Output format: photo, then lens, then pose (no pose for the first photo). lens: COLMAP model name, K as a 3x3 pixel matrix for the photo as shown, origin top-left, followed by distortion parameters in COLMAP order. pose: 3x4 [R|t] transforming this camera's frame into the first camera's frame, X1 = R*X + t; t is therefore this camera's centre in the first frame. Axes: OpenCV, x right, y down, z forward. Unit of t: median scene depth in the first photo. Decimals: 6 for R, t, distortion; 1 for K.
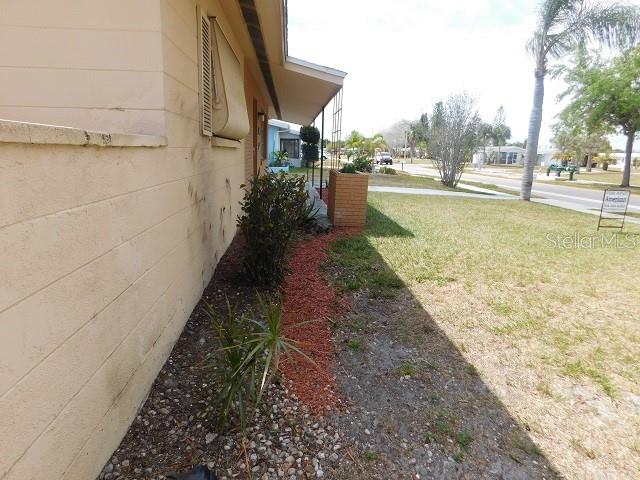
lens RADIAL K [[416.5, 0, 320.0], [0, 416.5, 240.0], [0, 0, 1]] dist [-0.083649, 0.052280]
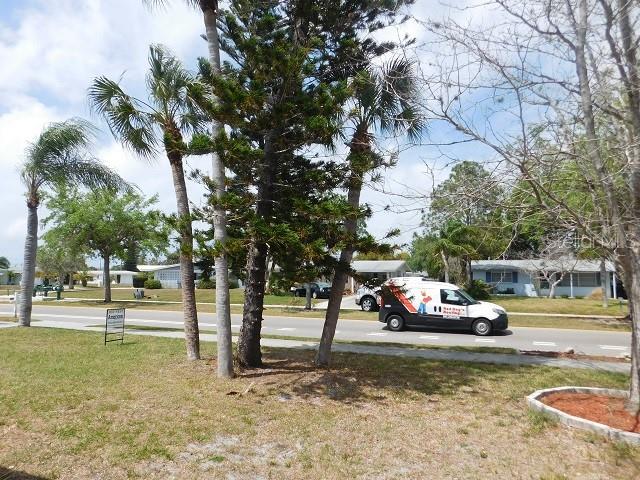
lens RADIAL K [[416.5, 0, 320.0], [0, 416.5, 240.0], [0, 0, 1]] dist [-0.083649, 0.052280]
pose [[0.413394, 0.062710, 0.908390, -0.098831], [0.190571, 0.969573, -0.153660, -0.013373], [-0.890386, 0.236635, 0.388865, -0.055253]]
